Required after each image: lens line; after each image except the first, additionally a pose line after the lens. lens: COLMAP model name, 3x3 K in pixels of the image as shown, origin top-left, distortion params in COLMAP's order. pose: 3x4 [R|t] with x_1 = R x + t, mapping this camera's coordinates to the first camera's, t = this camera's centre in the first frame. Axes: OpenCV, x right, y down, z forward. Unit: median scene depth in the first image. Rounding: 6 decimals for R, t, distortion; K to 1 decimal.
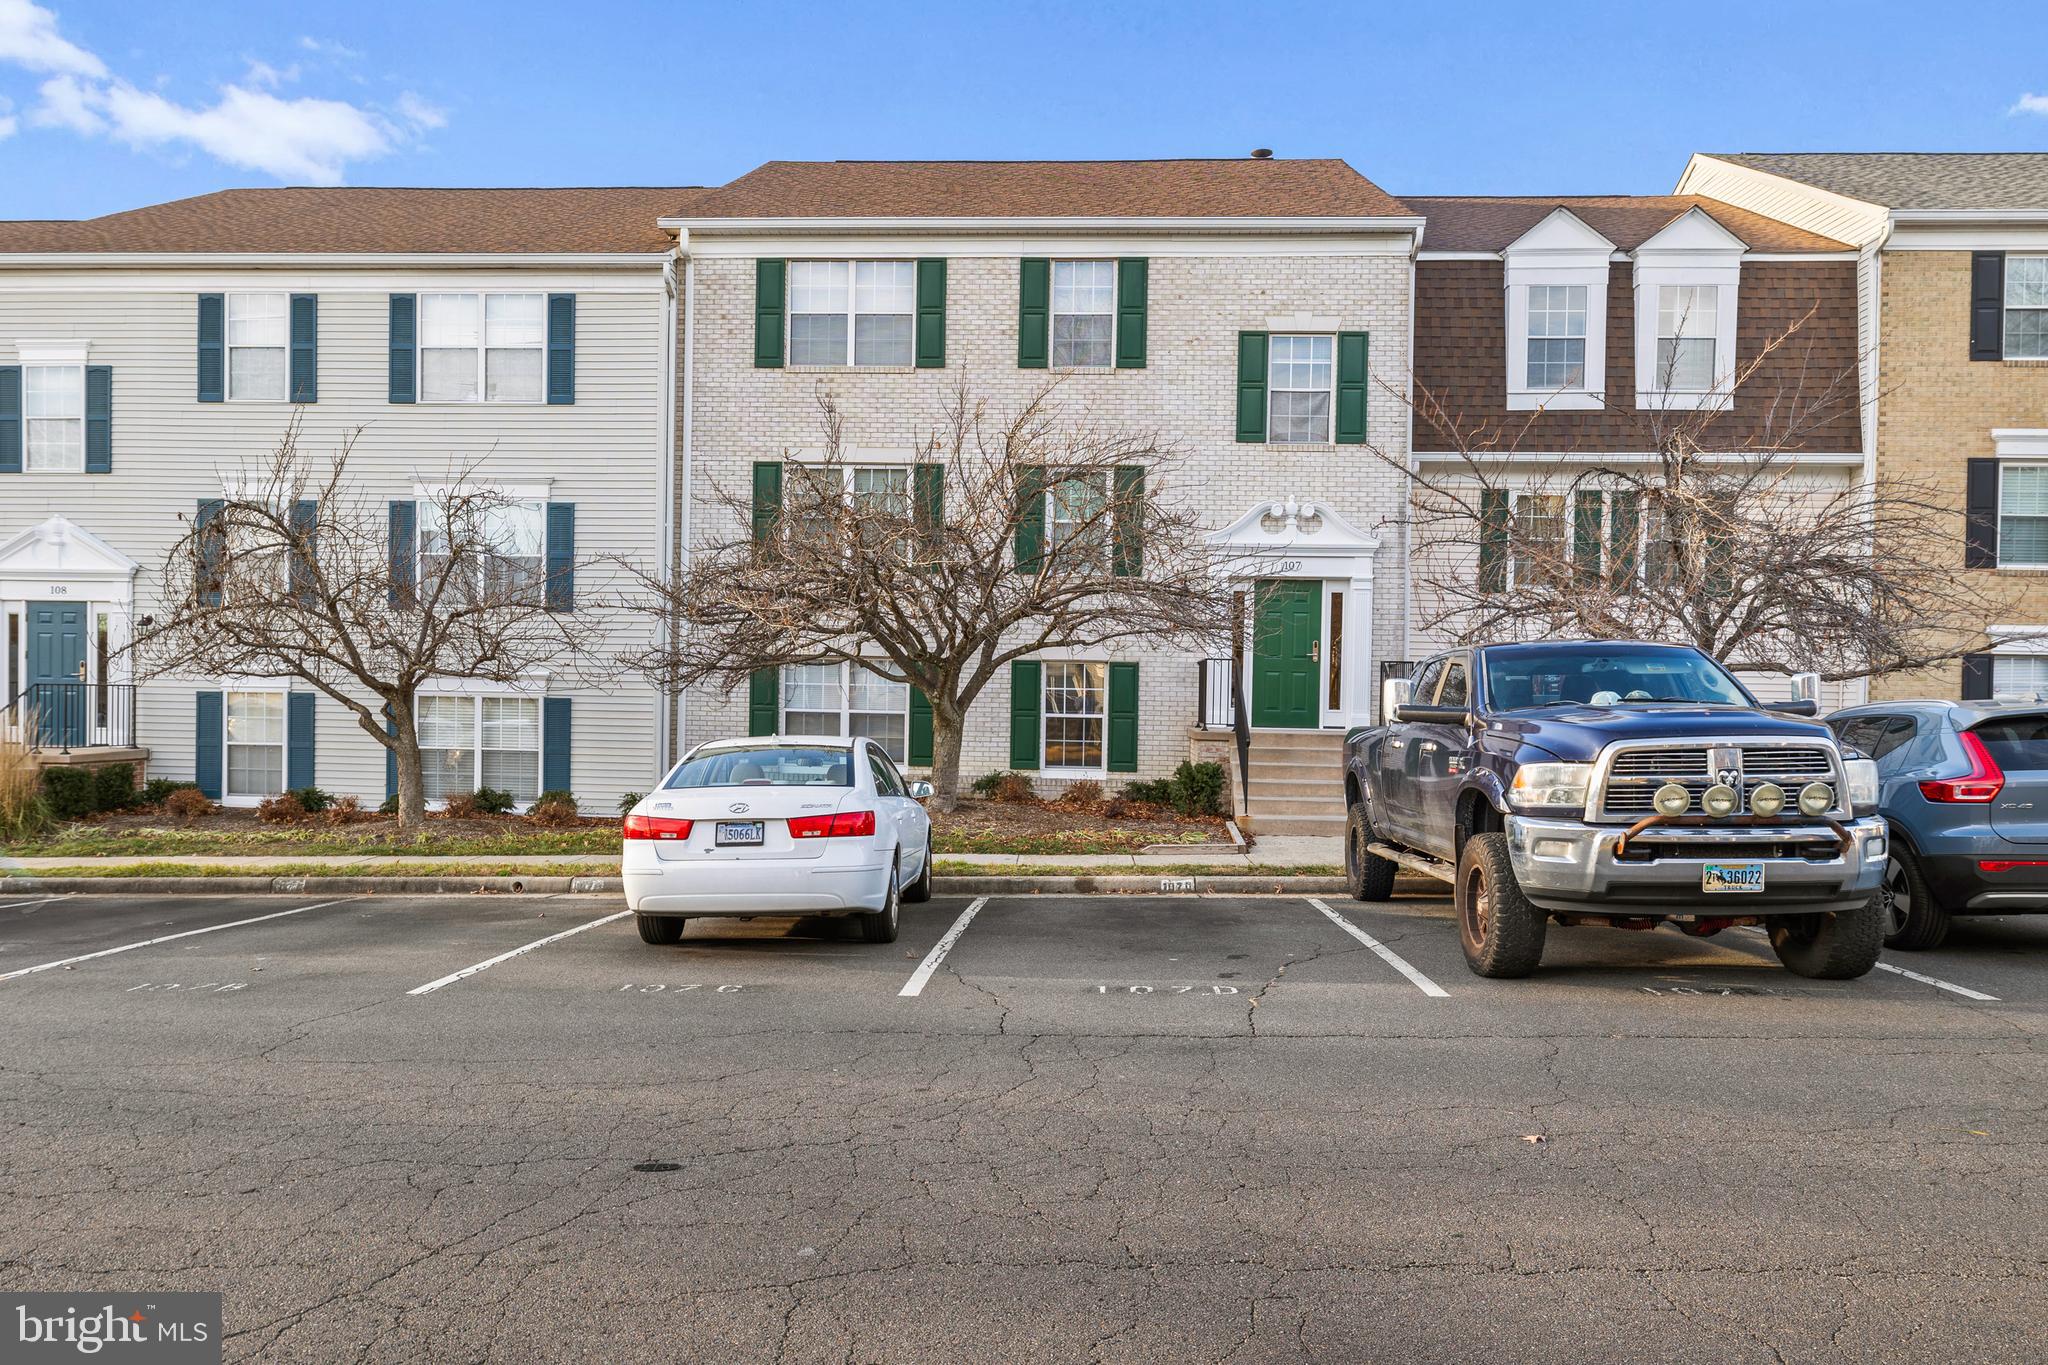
lens RADIAL K [[1374.6, 0, 1024.0], [0, 1374.6, 674.9], [0, 0, 1]] dist [0.016171, -0.007368]
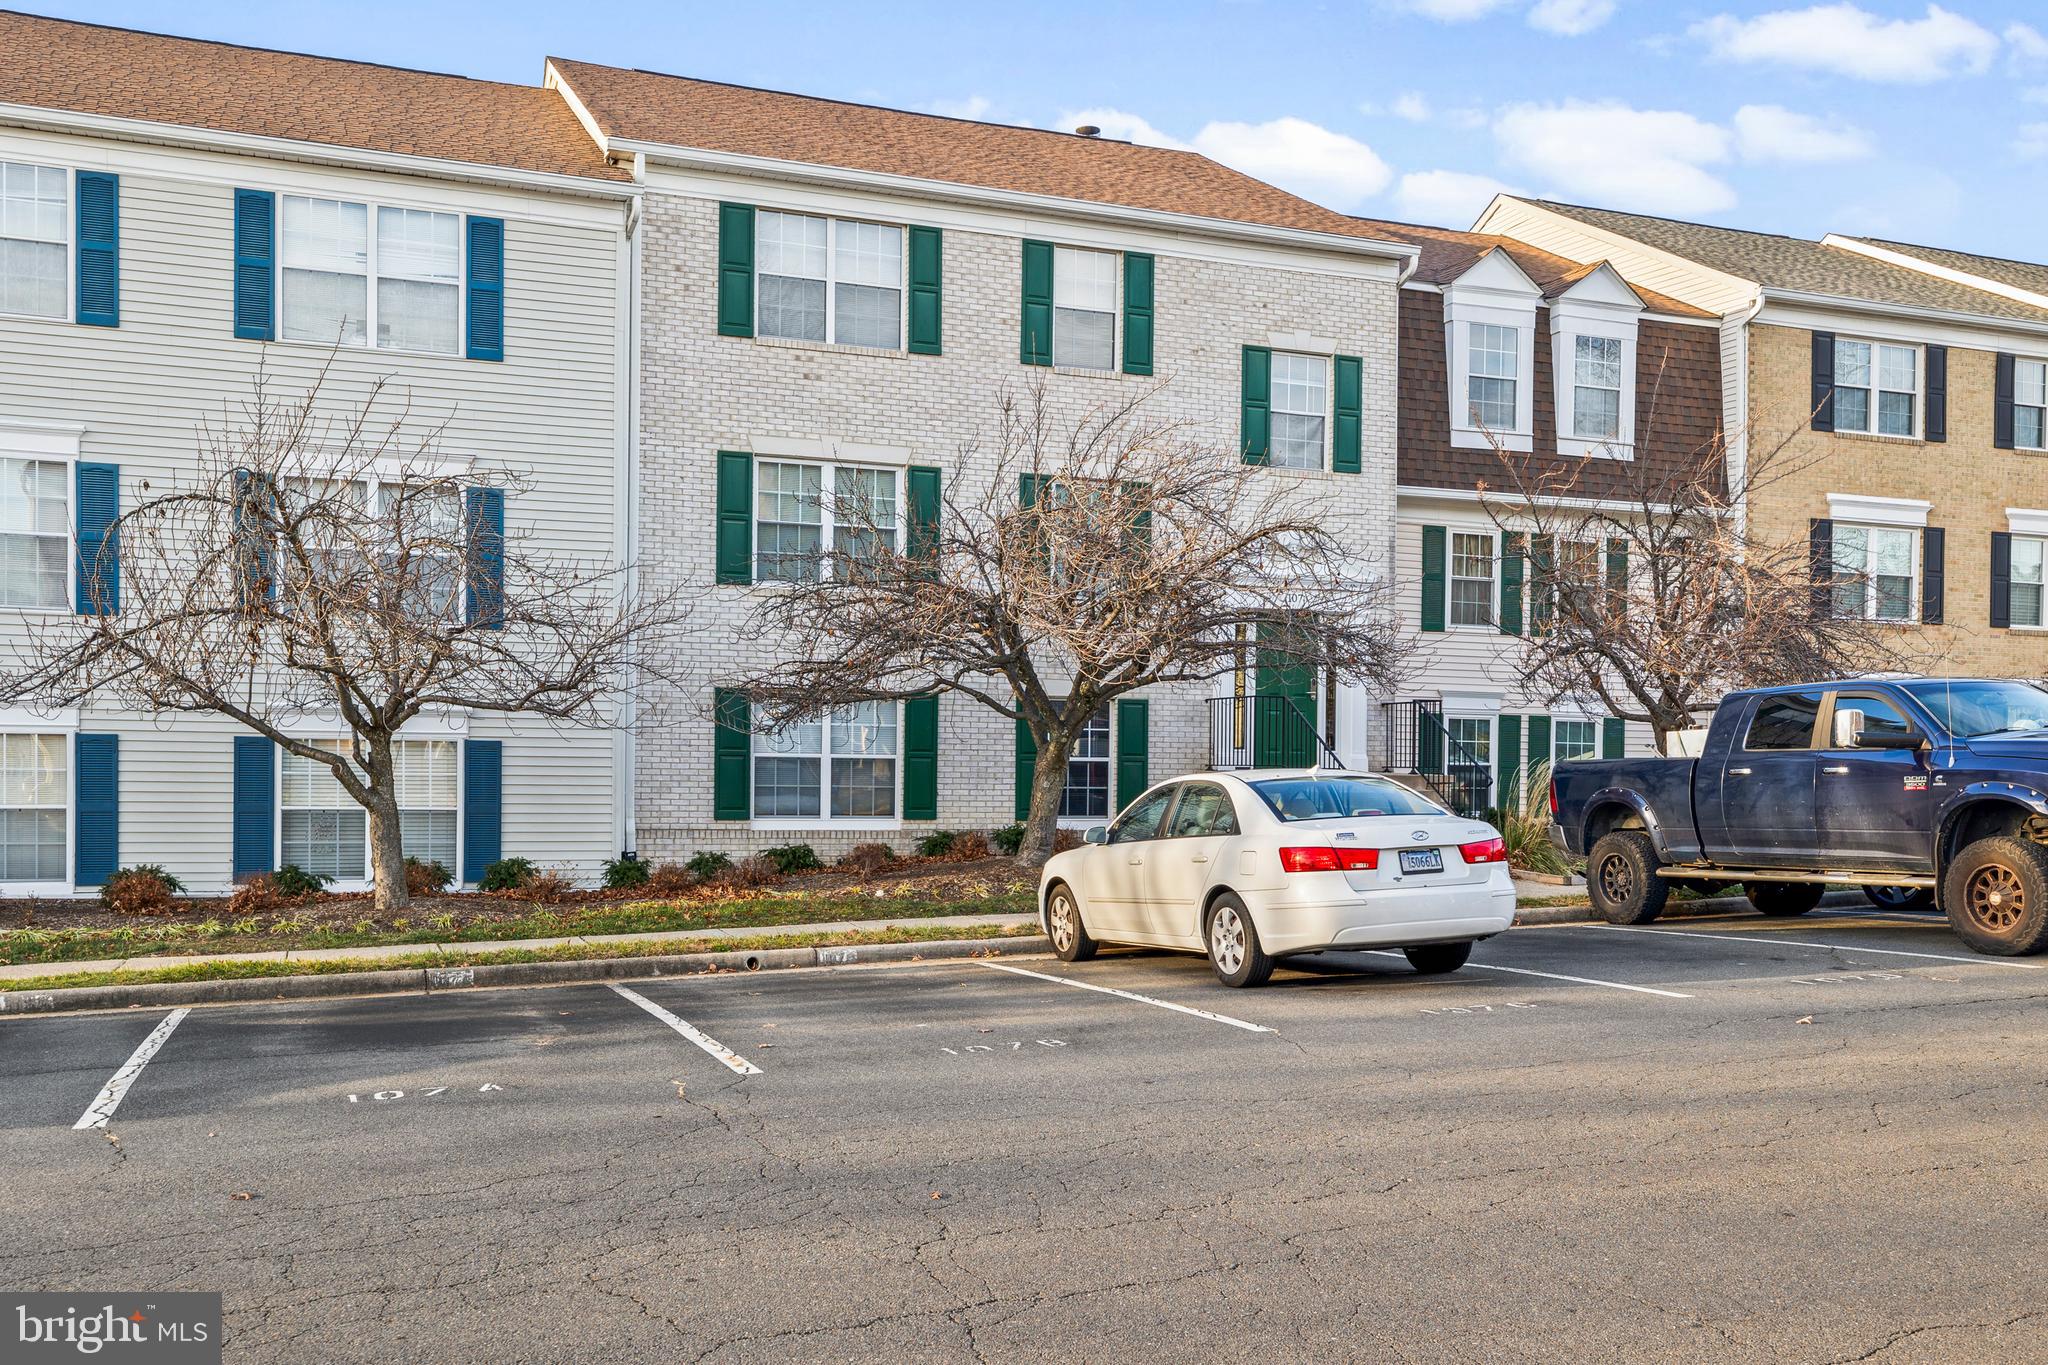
lens RADIAL K [[1643.7, 0, 1023.2], [0, 1643.7, 696.1], [0, 0, 1]] dist [0.026506, 0.010996]
pose [[0.922512, 0.007799, 0.385890, -0.405939], [-0.006932, 0.999969, -0.003638, -0.006817], [-0.385907, 0.000681, 0.922537, 0.028954]]
